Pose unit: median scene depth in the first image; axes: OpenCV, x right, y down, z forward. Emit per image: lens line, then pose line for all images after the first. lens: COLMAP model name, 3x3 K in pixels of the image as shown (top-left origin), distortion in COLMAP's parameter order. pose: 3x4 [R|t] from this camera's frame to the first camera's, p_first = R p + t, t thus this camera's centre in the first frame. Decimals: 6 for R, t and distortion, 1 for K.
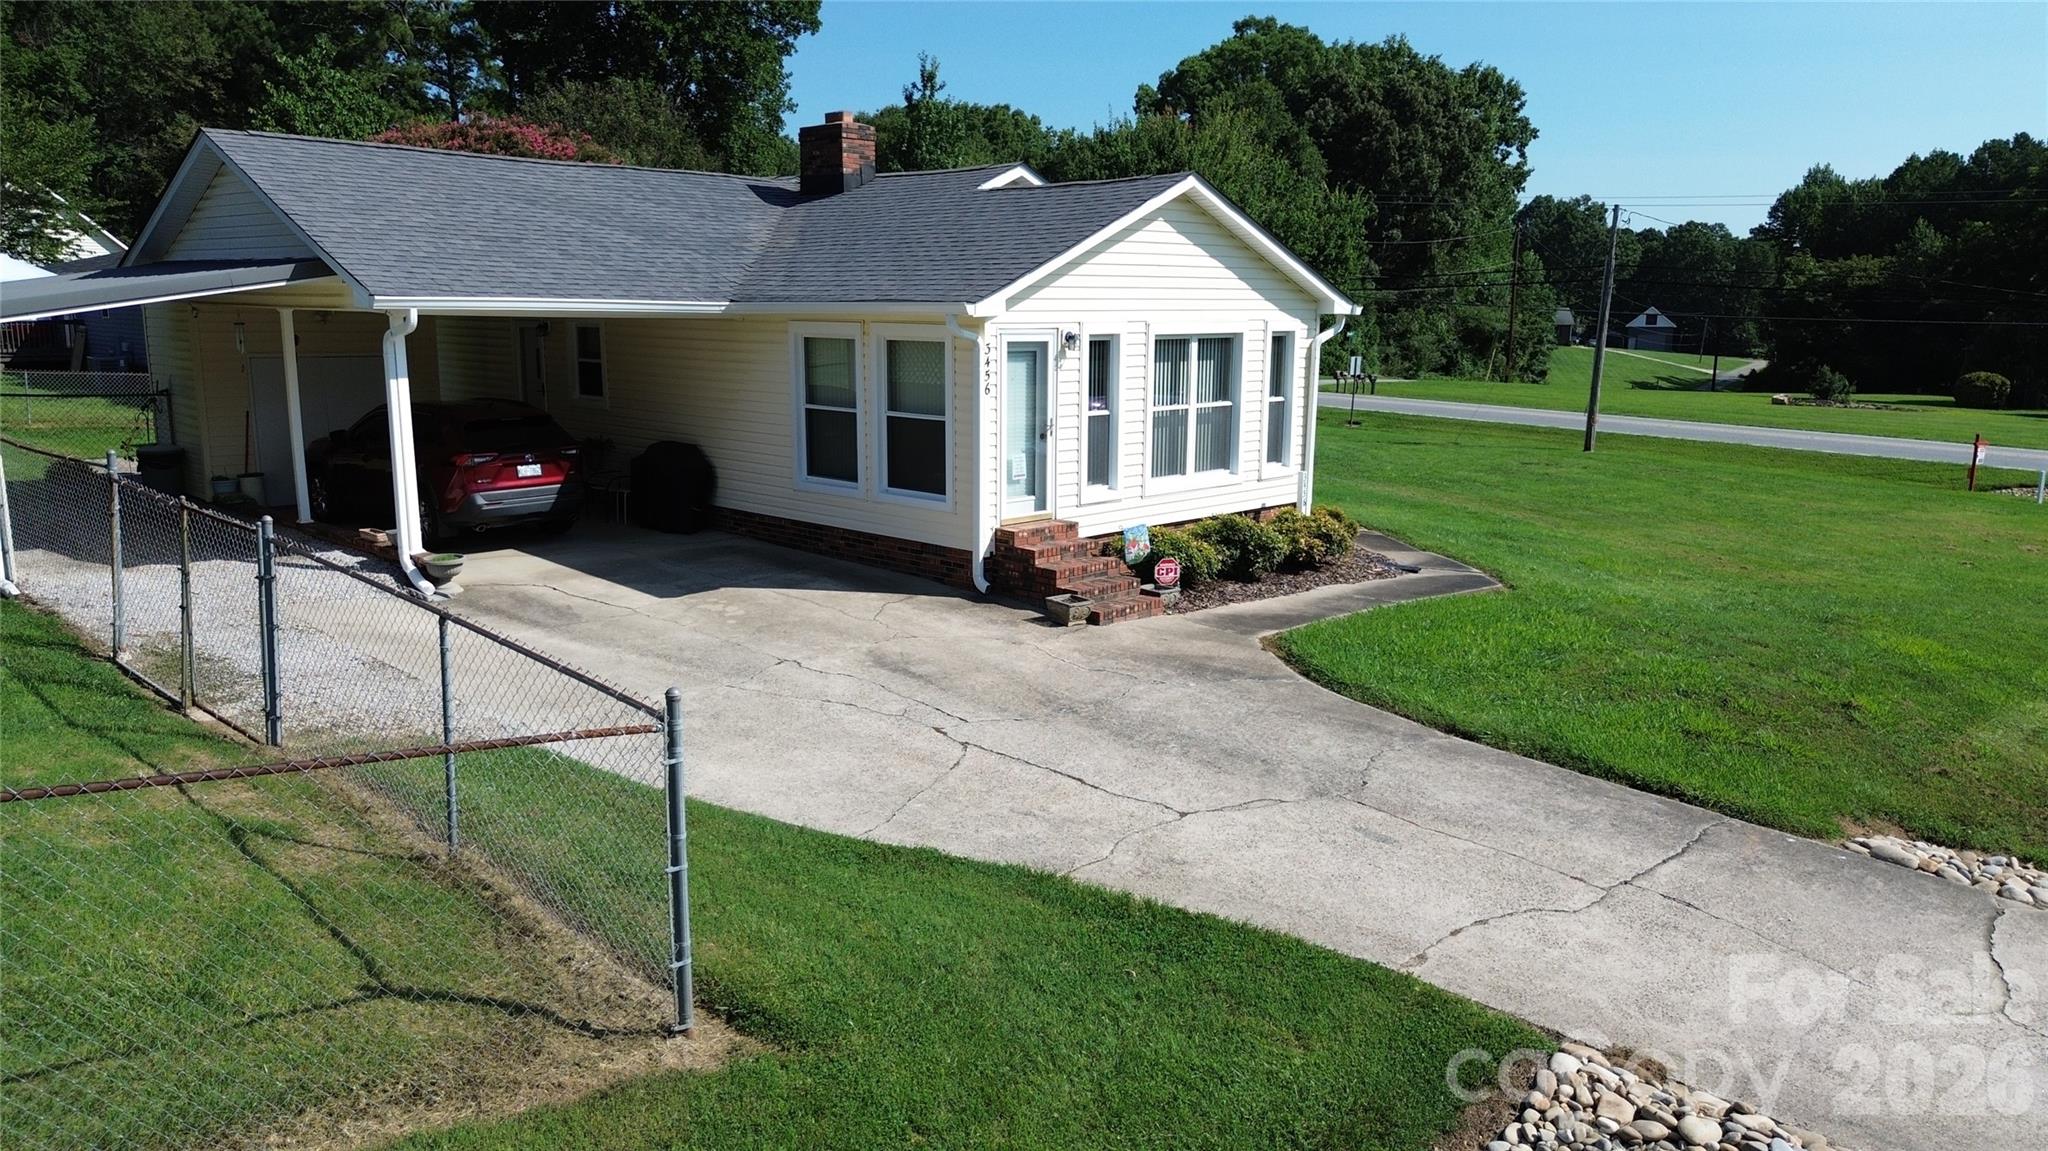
lens RADIAL K [[1439.7, 0, 1031.0], [0, 1439.7, 567.4], [0, 0, 1]] dist [0.053124, -0.051730]
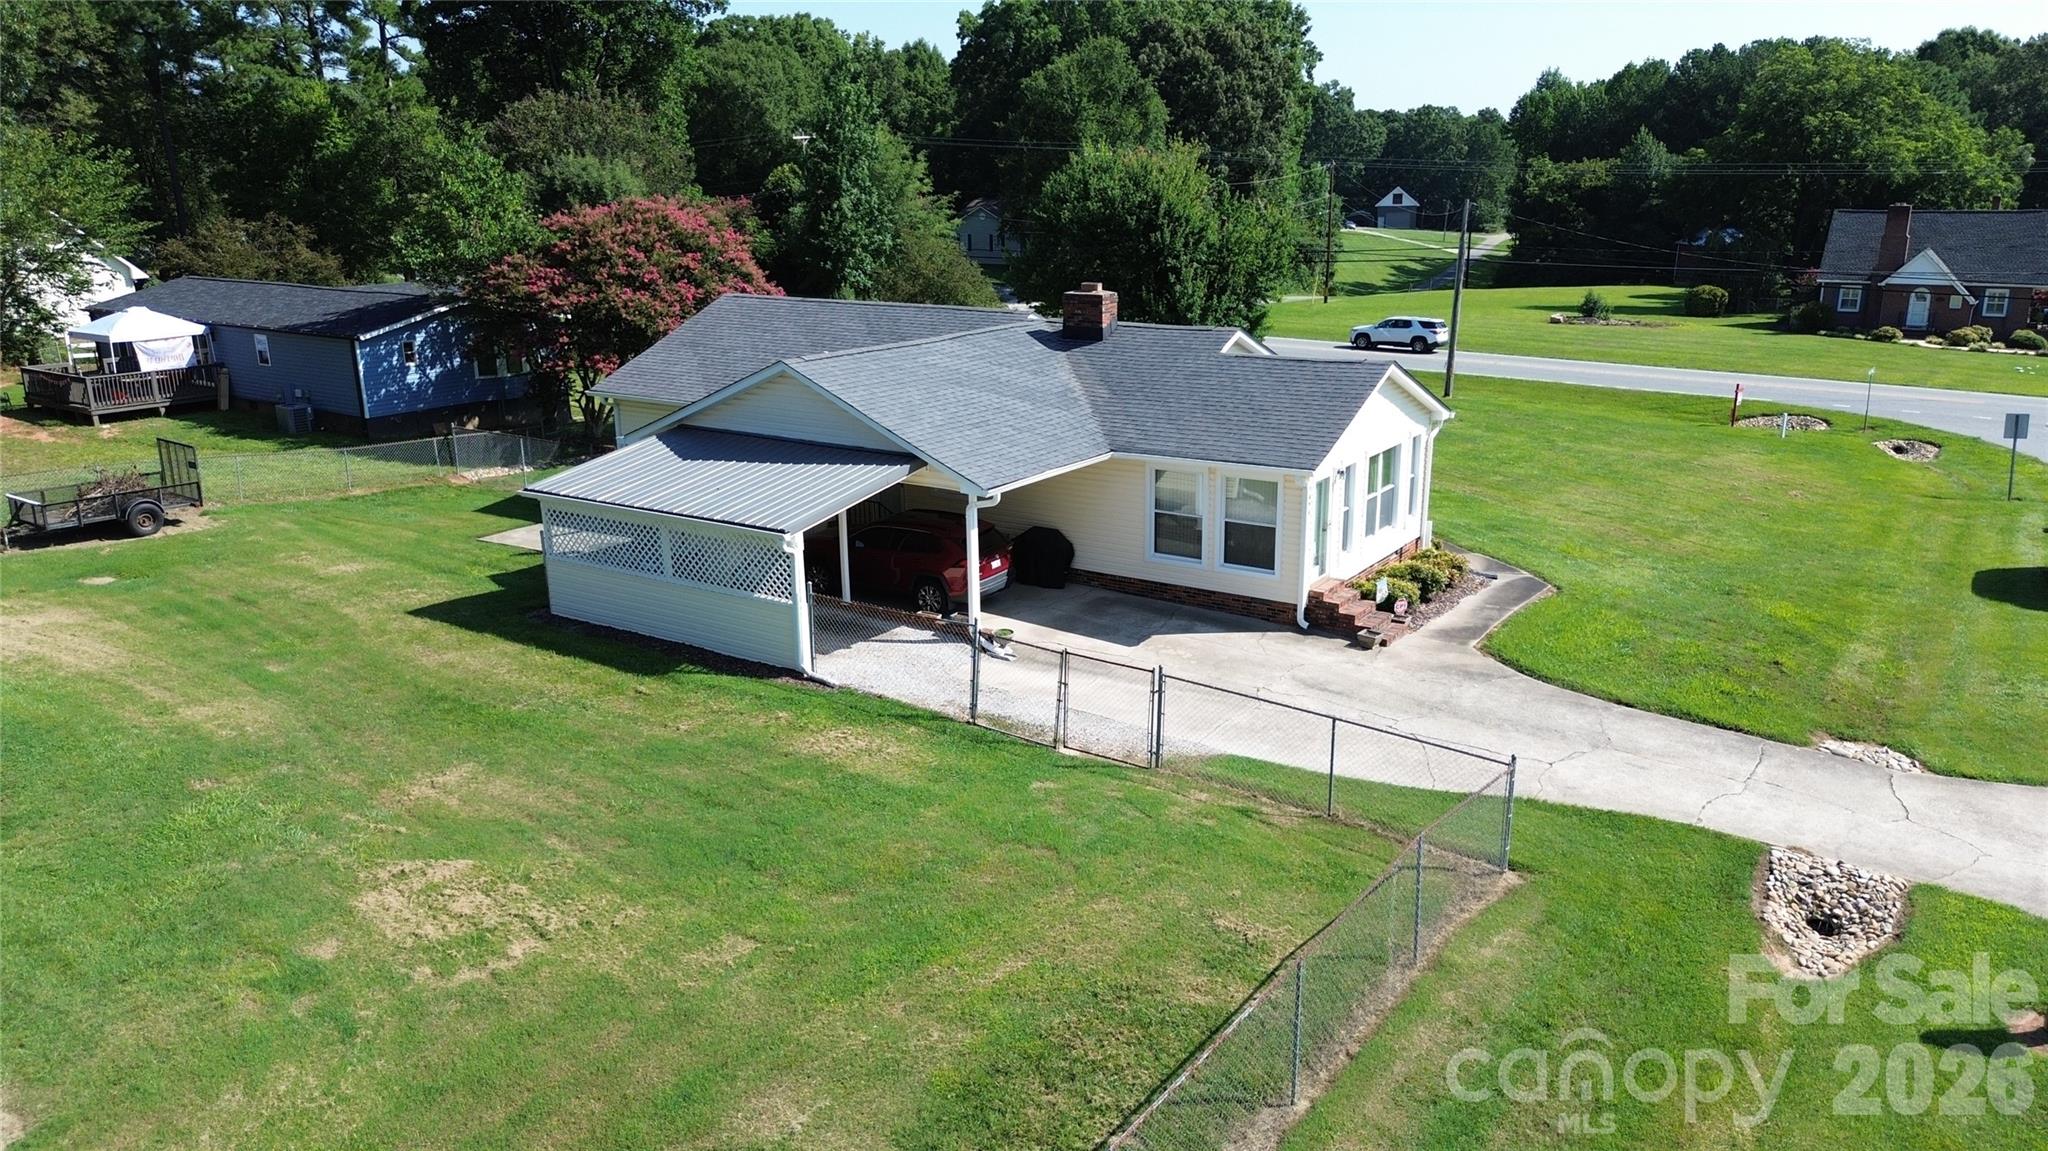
lens RADIAL K [[1427.5, 0, 1024.0], [0, 1427.5, 575.5], [0, 0, 1]] dist [0.034274, 0.002437]
pose [[0.984901, -0.072104, 0.157387, -0.536500], [0.056510, 0.993239, 0.101405, -0.202768], [-0.163635, -0.090980, 0.982317, -0.527331]]
